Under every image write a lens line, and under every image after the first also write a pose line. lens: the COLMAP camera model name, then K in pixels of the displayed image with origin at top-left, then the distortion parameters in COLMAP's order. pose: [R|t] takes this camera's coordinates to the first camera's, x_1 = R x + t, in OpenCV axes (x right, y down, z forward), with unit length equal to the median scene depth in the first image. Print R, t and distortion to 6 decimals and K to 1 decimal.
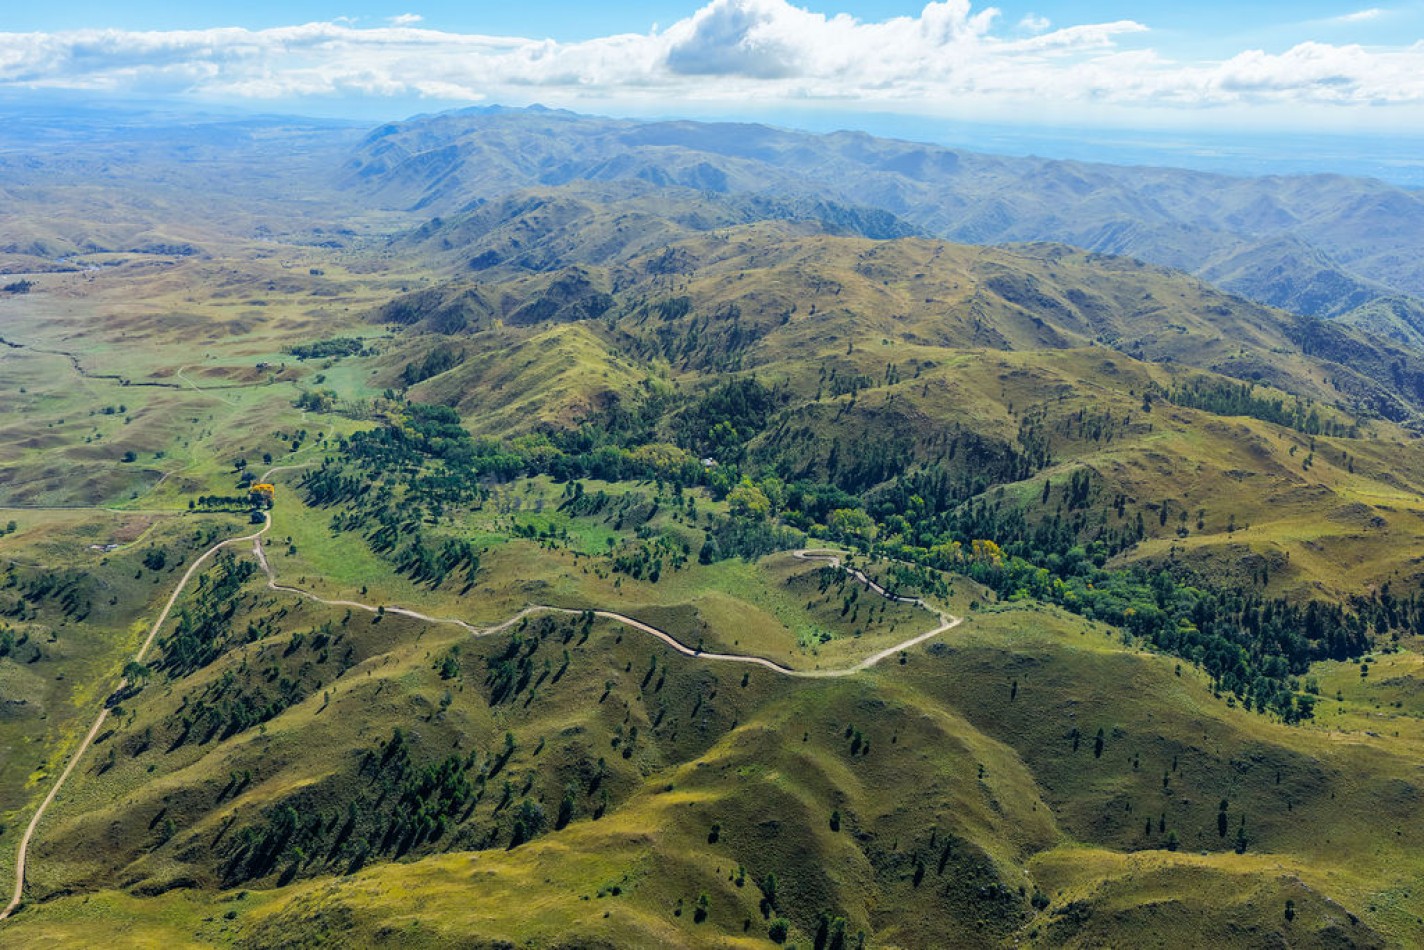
lens RADIAL K [[1185.8, 0, 709.3], [0, 1185.8, 473.6], [0, 0, 1]] dist [-0.011079, 0.029821]
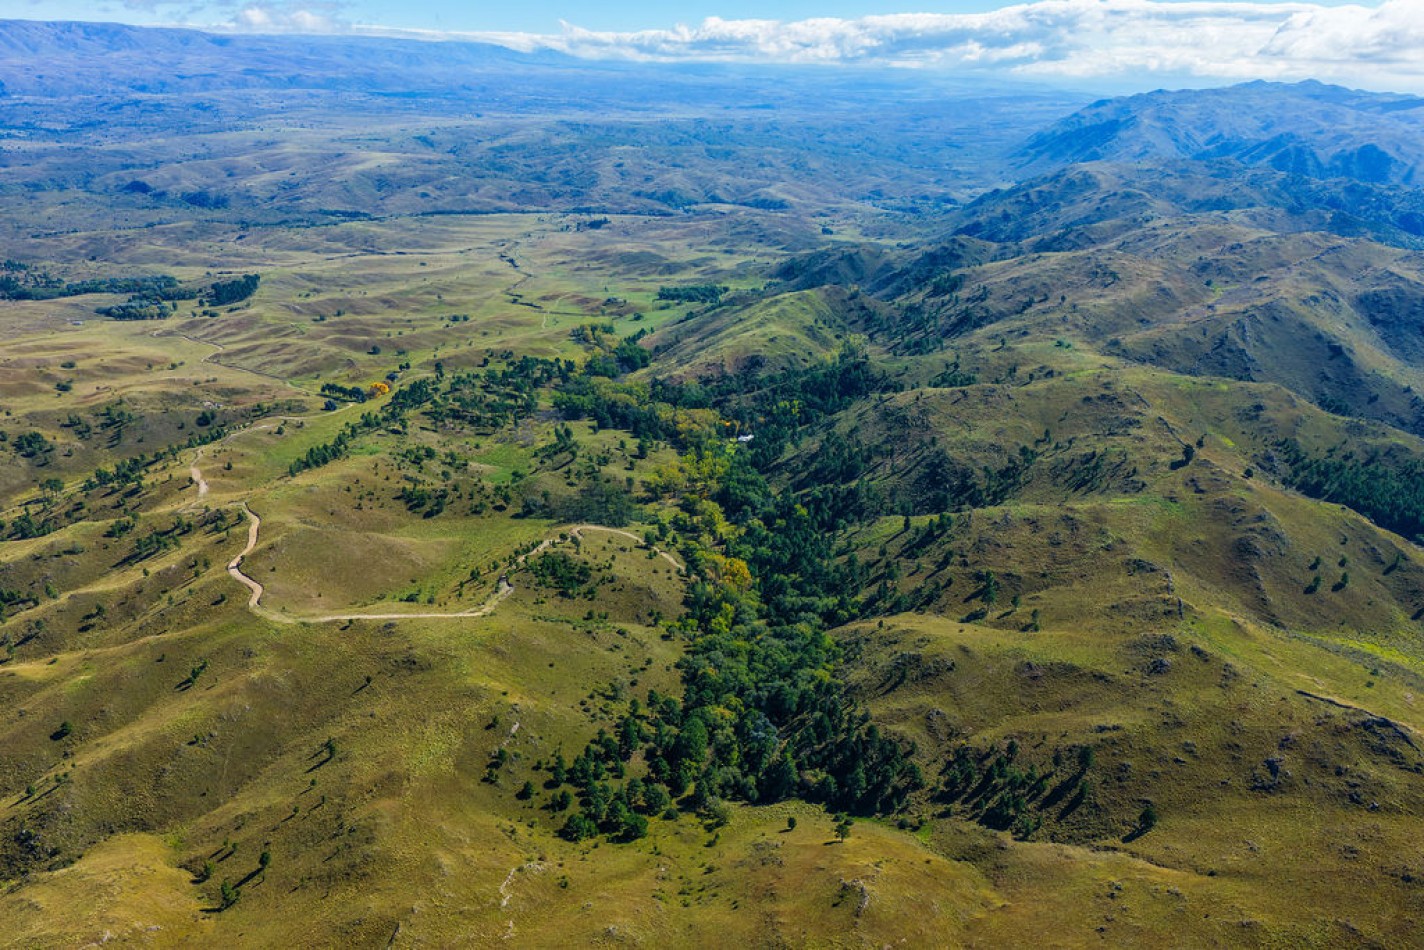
lens RADIAL K [[1185.8, 0, 707.9], [0, 1185.8, 475.4], [0, 0, 1]] dist [-0.011079, 0.029821]
pose [[0.794222, 0.195743, -0.575236, 0.534358], [-0.185792, 0.979582, 0.076815, -0.048530], [0.578527, 0.045866, 0.814373, 0.242173]]
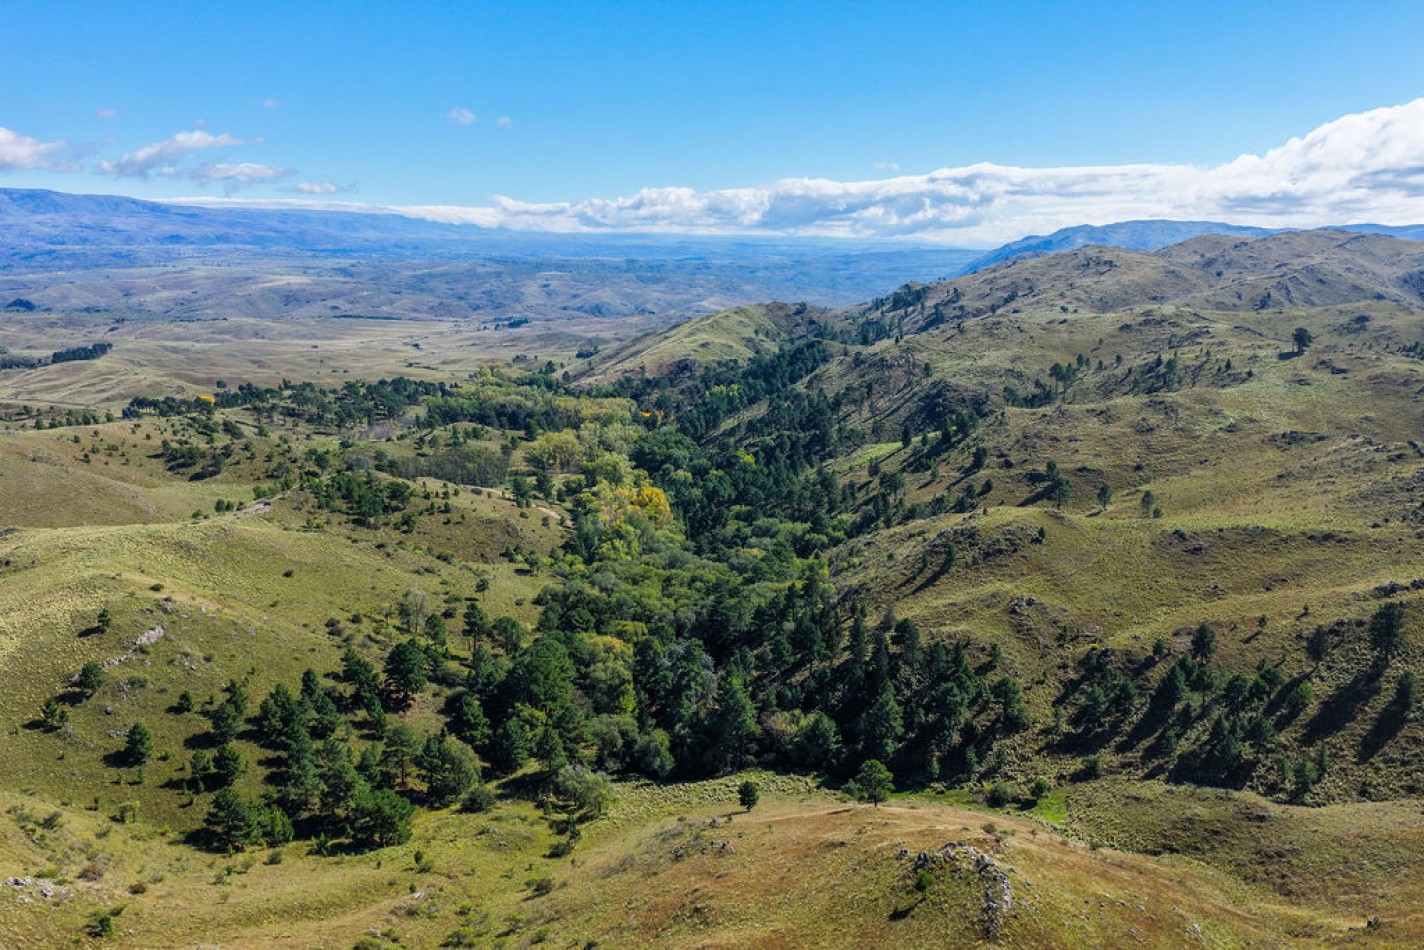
lens RADIAL K [[1185.8, 0, 713.0], [0, 1185.8, 475.6], [0, 0, 1]] dist [-0.011079, 0.029821]
pose [[0.828242, 0.098706, -0.551608, 0.429242], [-0.164277, 0.983884, -0.070604, 0.066490], [0.535750, 0.149093, 0.831110, 0.450155]]
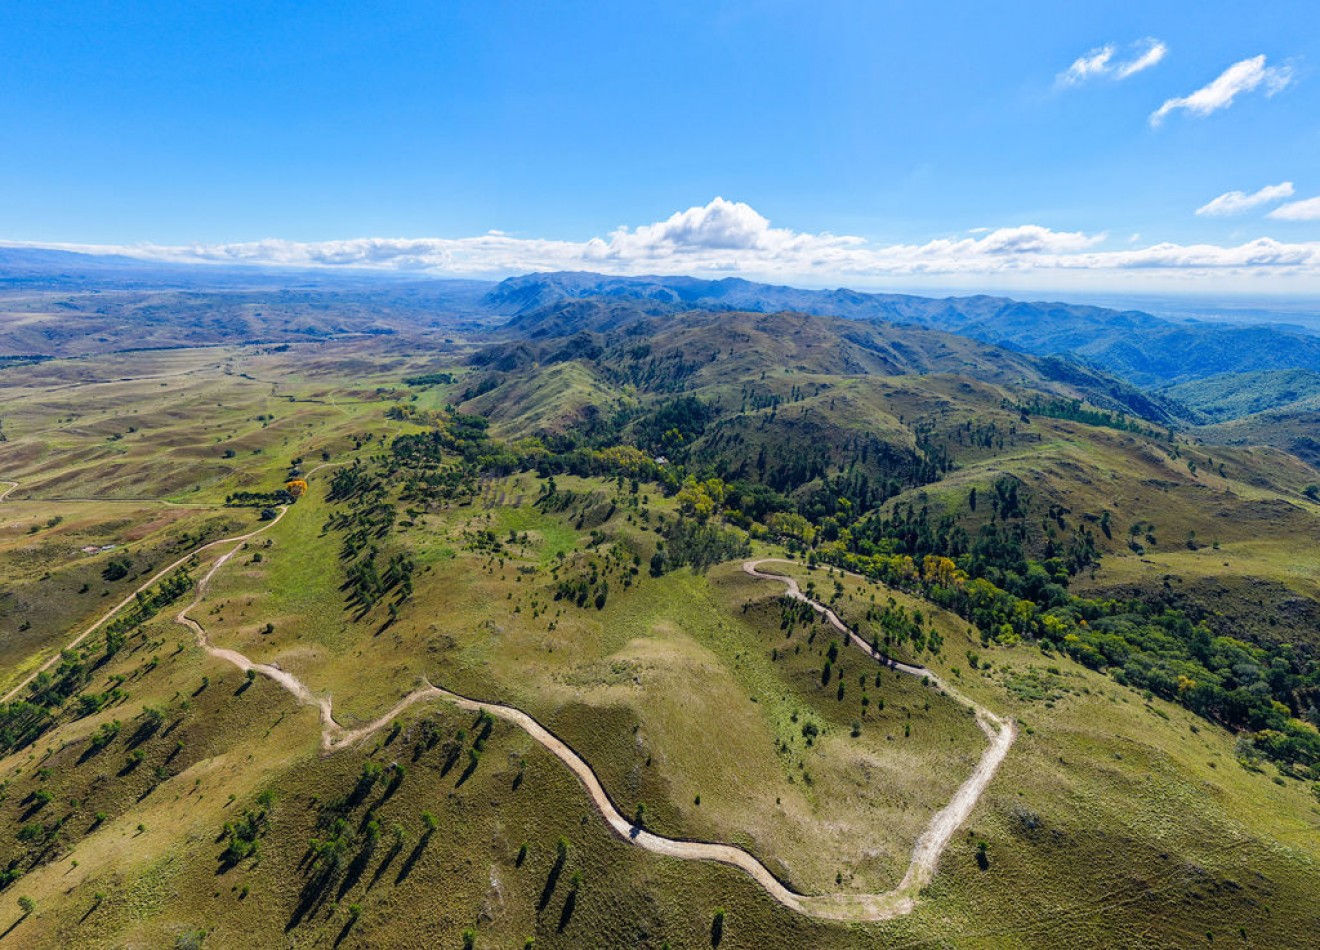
lens RADIAL K [[519.2, 0, 660.4], [0, 519.2, 476.6], [0, 0, 1]] dist [0.002990, -0.000294]
pose [[0.999973, 0.002941, -0.006725, 0.002701], [-0.002515, 0.998035, 0.062608, -0.028872], [0.006895, -0.062589, 0.998016, 0.449091]]
